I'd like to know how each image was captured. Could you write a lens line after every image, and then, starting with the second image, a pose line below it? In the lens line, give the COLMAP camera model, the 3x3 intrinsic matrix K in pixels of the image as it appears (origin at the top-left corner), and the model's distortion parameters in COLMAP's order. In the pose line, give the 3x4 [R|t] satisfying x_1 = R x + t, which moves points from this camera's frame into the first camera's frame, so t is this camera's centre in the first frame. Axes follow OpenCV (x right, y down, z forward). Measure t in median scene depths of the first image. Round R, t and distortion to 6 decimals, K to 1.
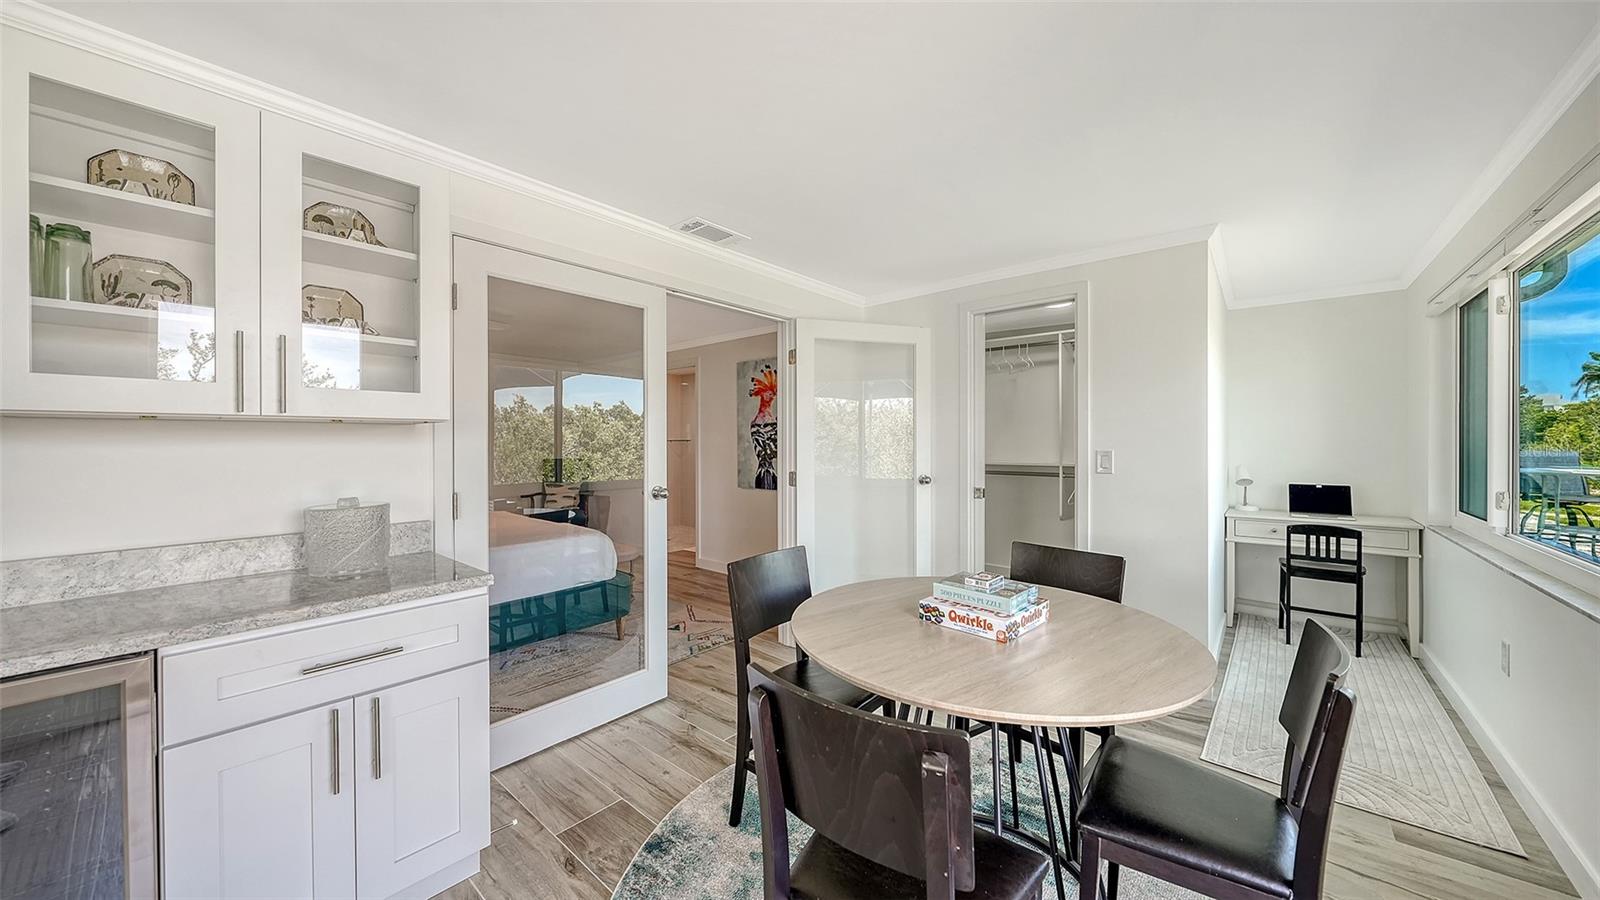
lens RADIAL K [[557.8, 0, 800.8], [0, 557.8, 446.6], [0, 0, 1]] dist [-0.003134, -0.000897]
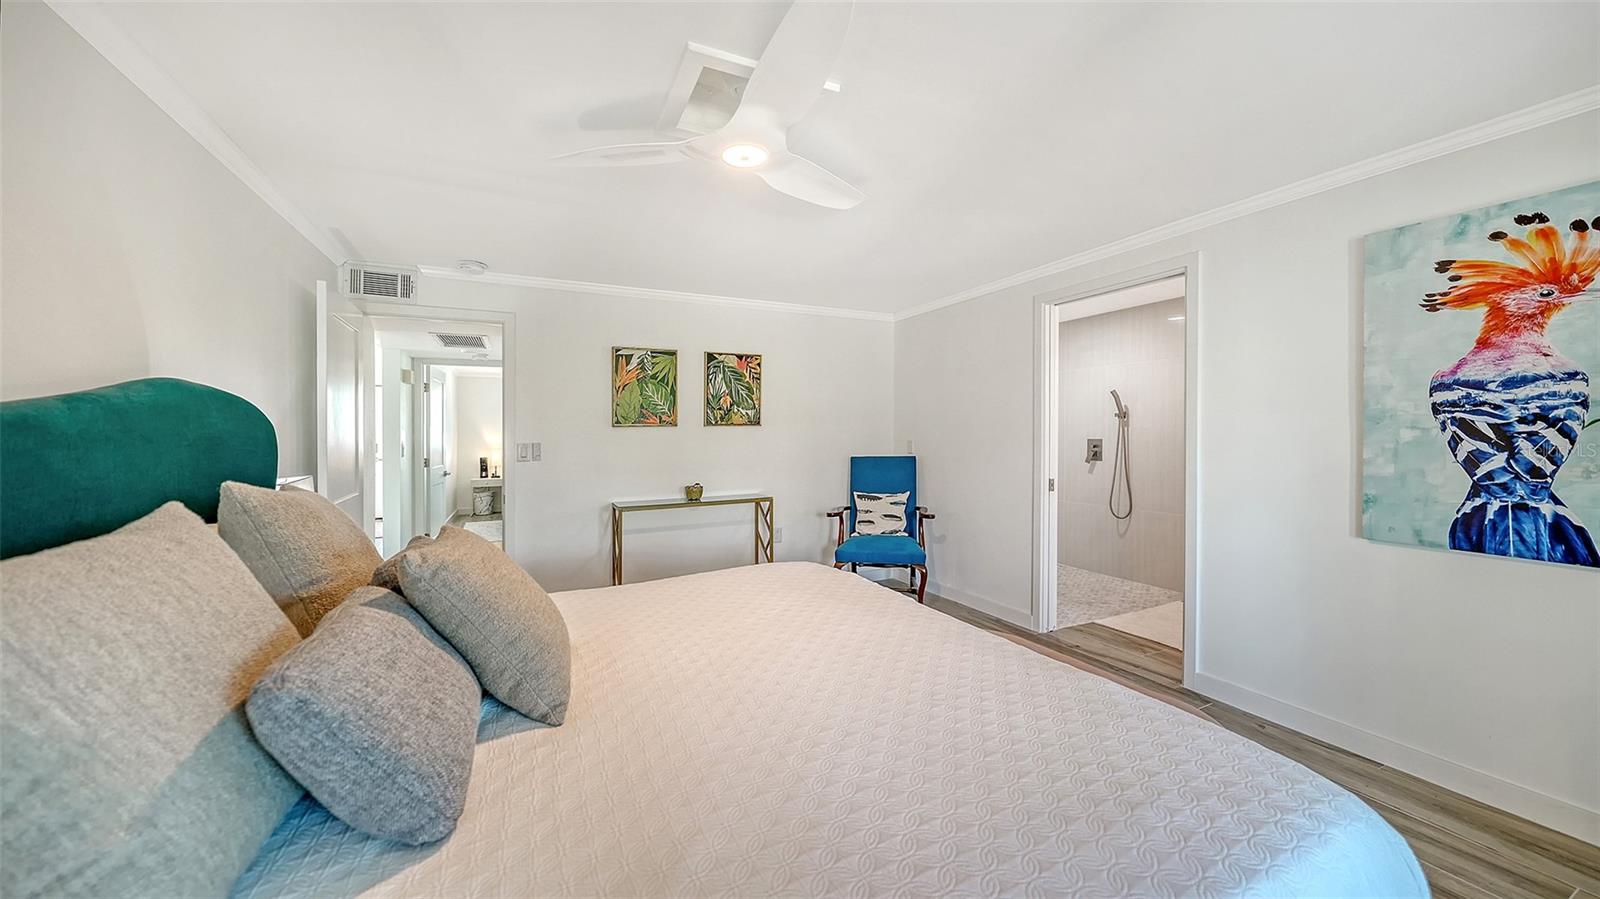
lens RADIAL K [[557.8, 0, 790.1], [0, 557.8, 443.5], [0, 0, 1]] dist [-0.003134, -0.000897]
pose [[0.912254, 0.004916, -0.409595, -0.343584], [-0.002592, 0.999977, 0.006227, 0.000859], [0.409616, -0.004619, 0.912246, 0.471479]]
